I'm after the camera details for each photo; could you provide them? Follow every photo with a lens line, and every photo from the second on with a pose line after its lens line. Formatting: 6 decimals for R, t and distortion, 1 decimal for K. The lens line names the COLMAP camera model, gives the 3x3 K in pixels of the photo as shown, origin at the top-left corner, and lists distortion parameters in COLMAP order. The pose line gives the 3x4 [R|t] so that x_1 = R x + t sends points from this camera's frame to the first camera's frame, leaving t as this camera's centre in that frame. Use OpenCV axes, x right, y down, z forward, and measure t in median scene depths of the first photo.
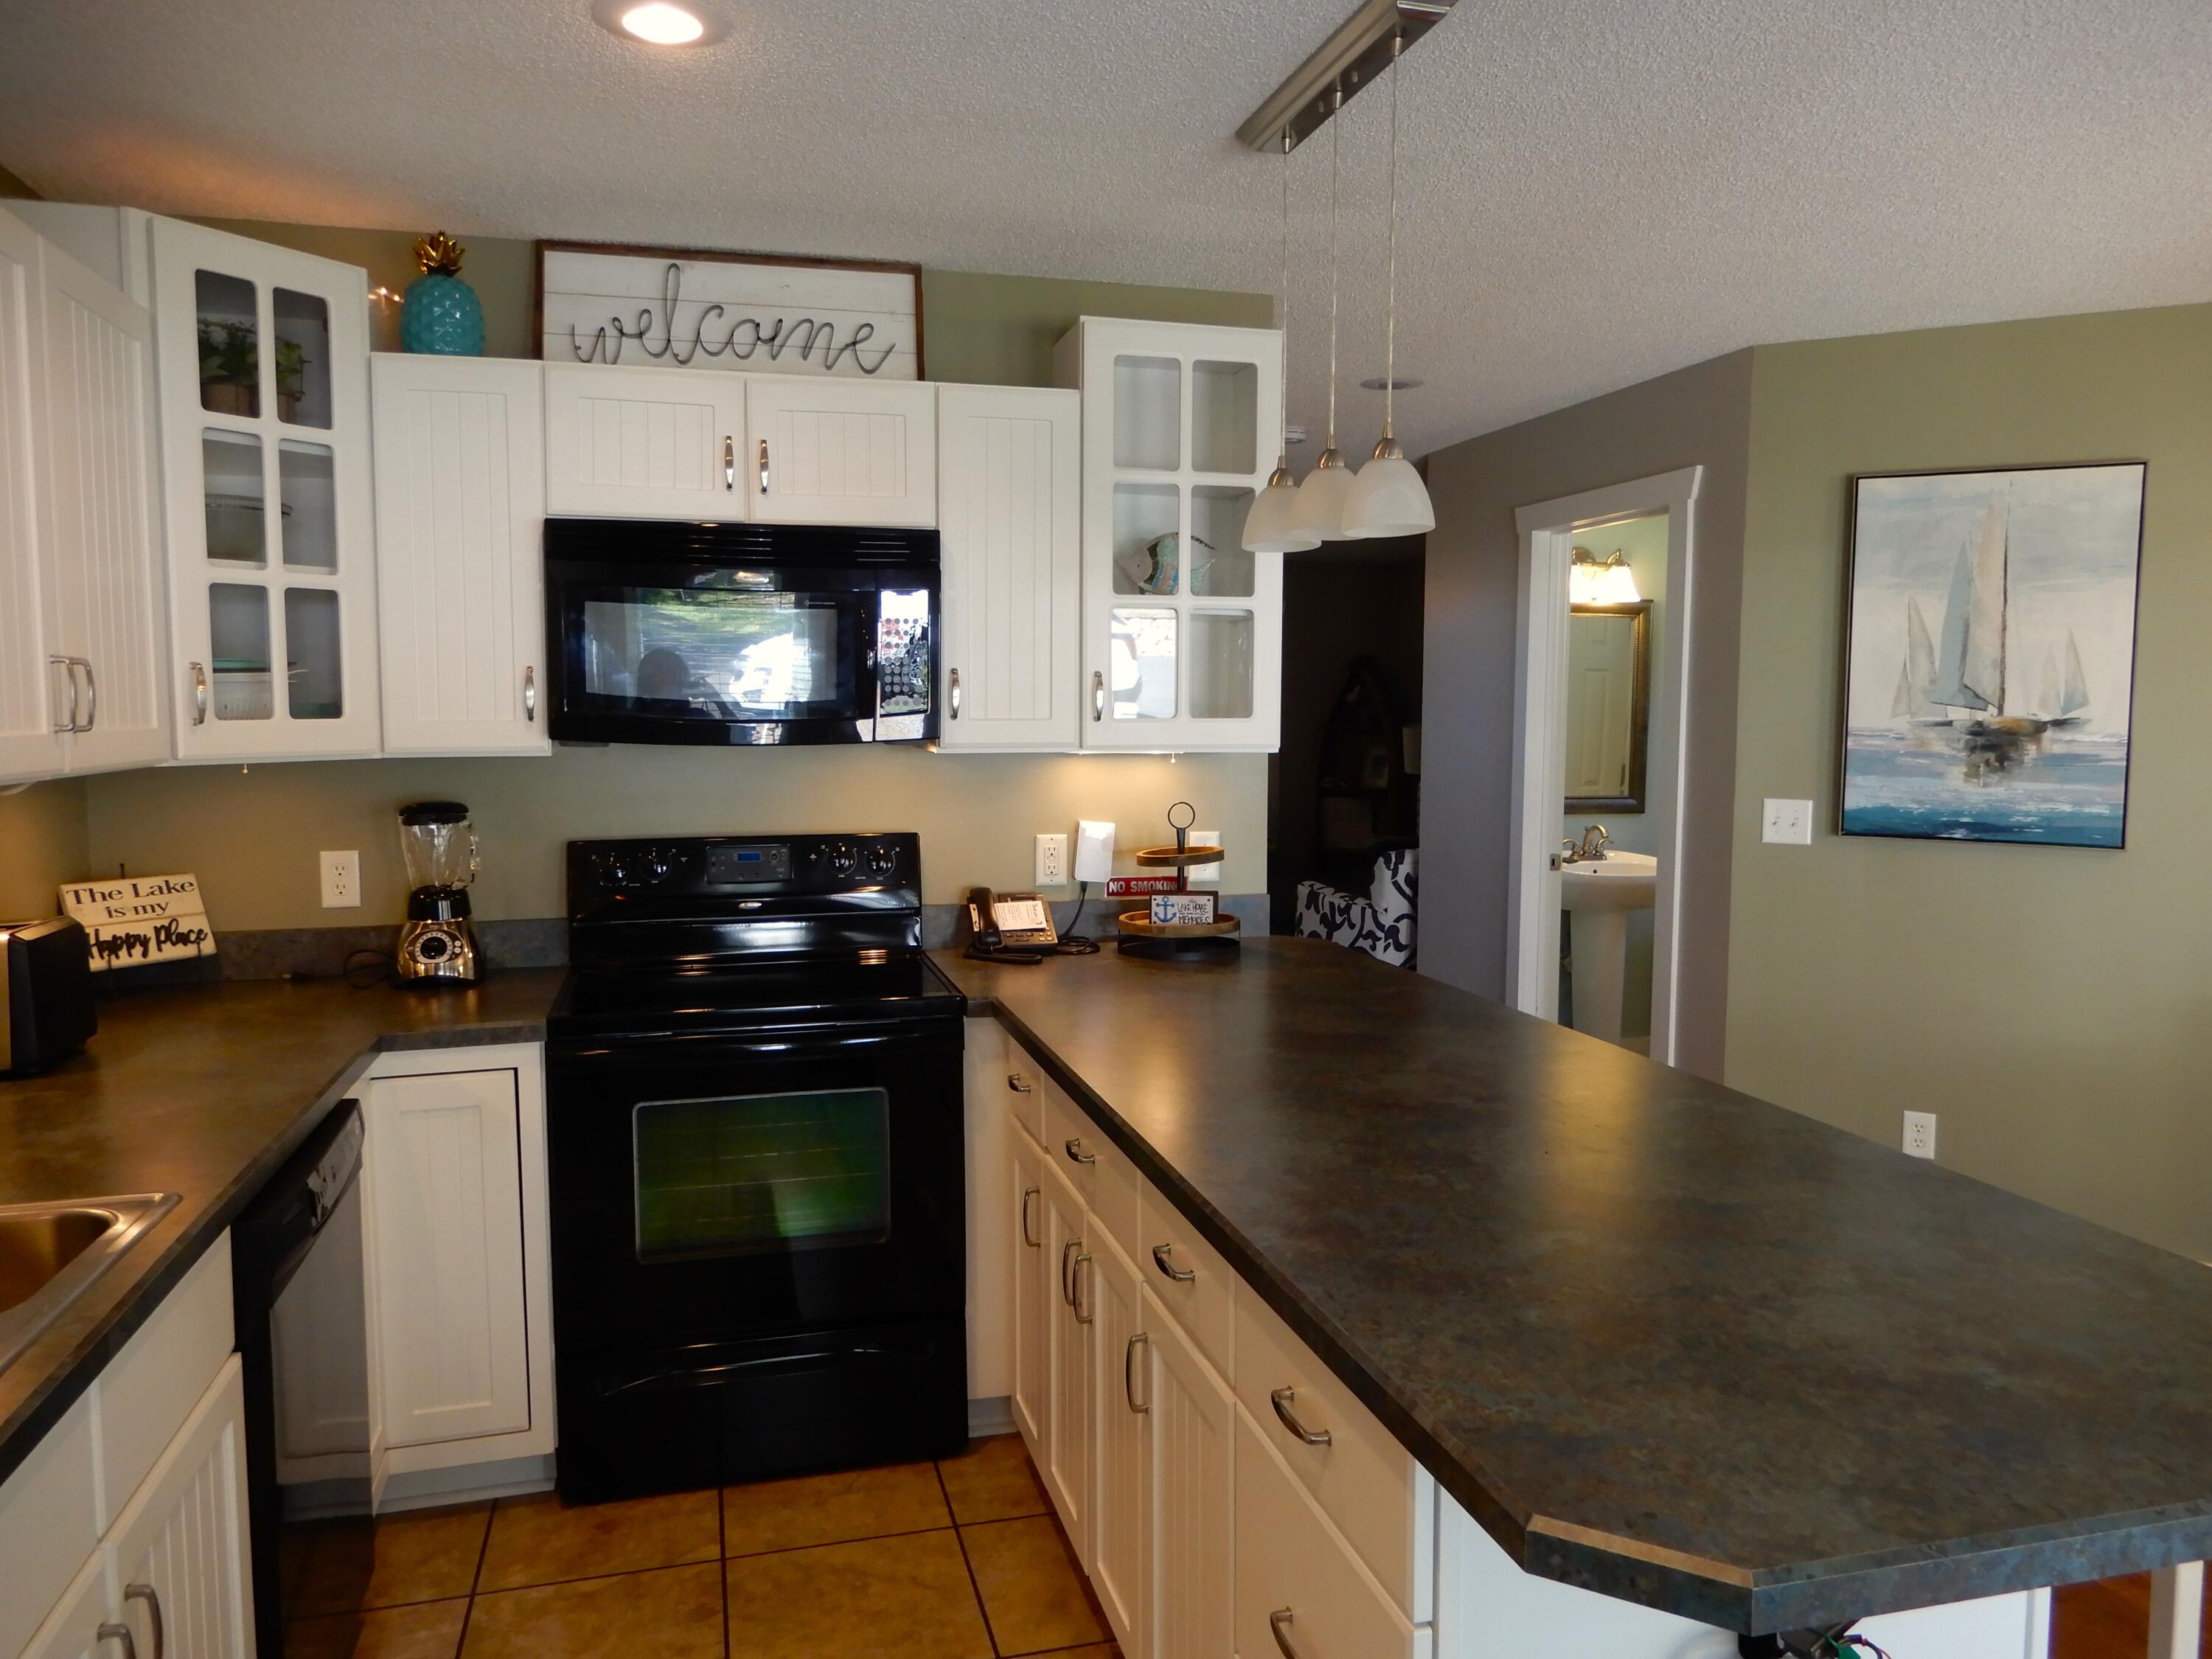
lens RADIAL K [[1562.6, 0, 1106.0], [0, 1562.6, 829.5], [0, 0, 1]] dist [0.000788, 0.000321]
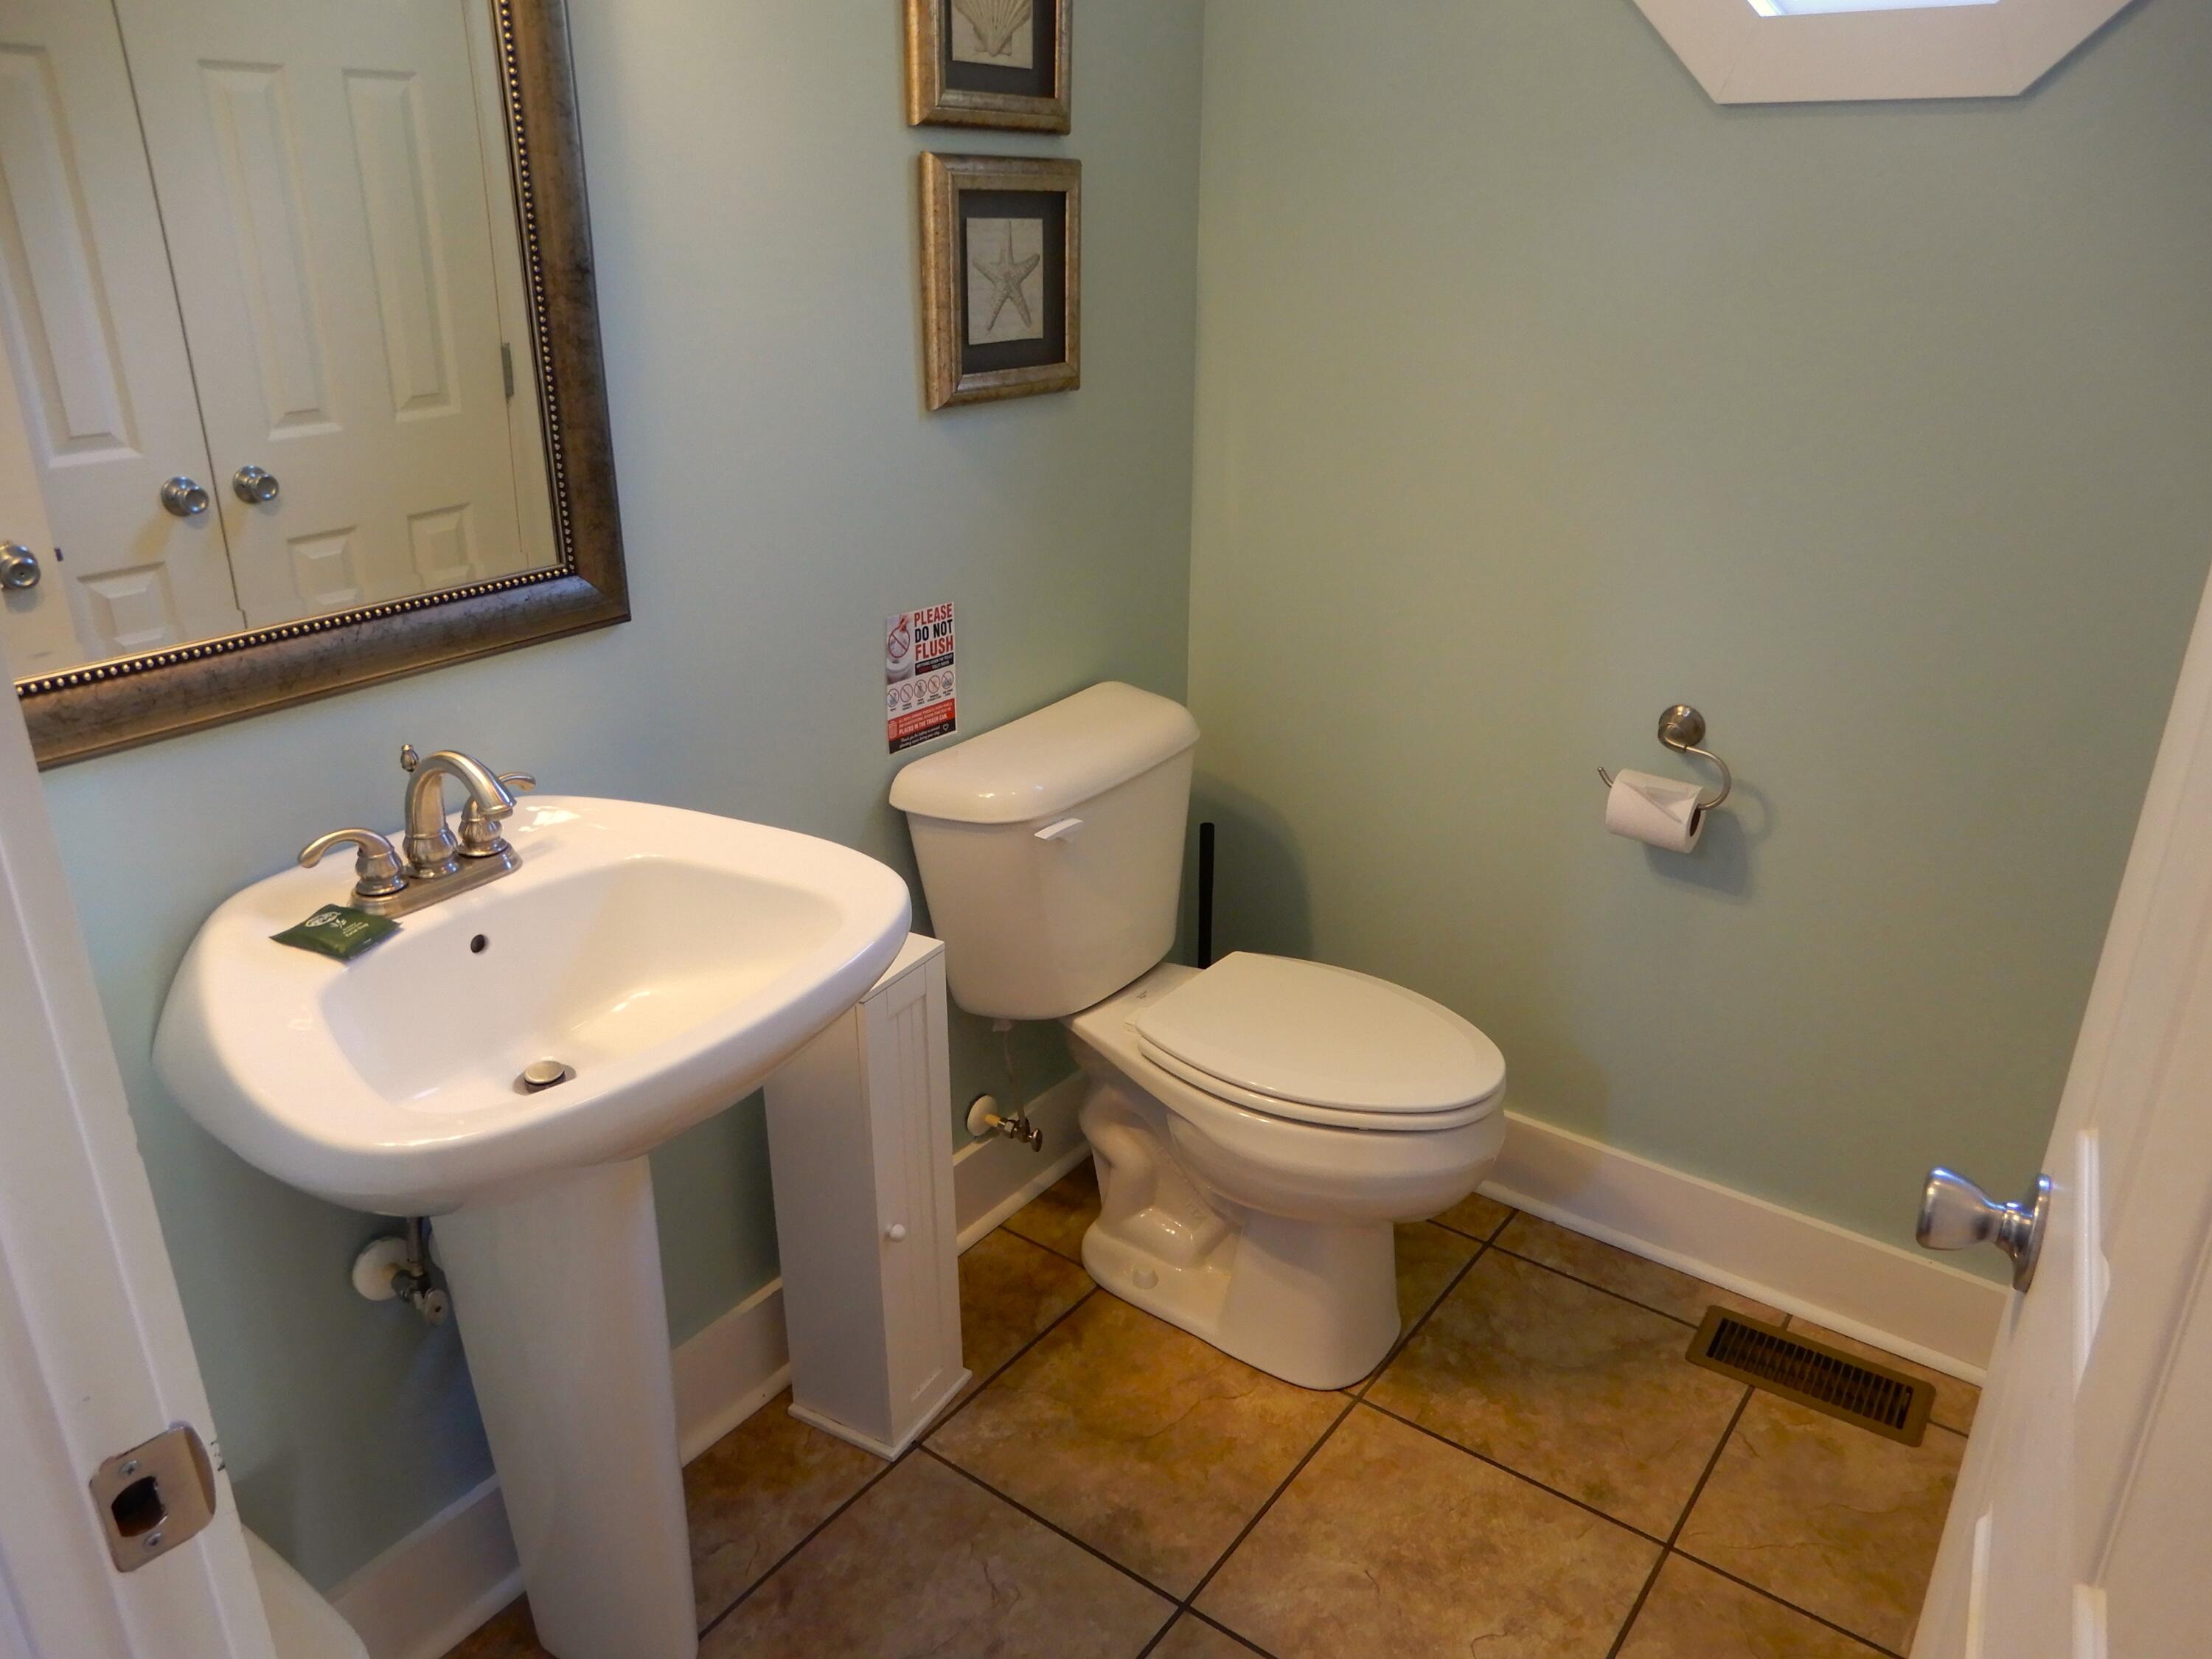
lens RADIAL K [[1562.6, 0, 1106.0], [0, 1562.6, 829.5], [0, 0, 1]] dist [0.000788, 0.000321]
pose [[0.780803, -0.230738, 0.580608, 0.247750], [0.045571, 0.947862, 0.315405, -0.056507], [-0.623113, -0.219810, 0.750609, 0.747142]]
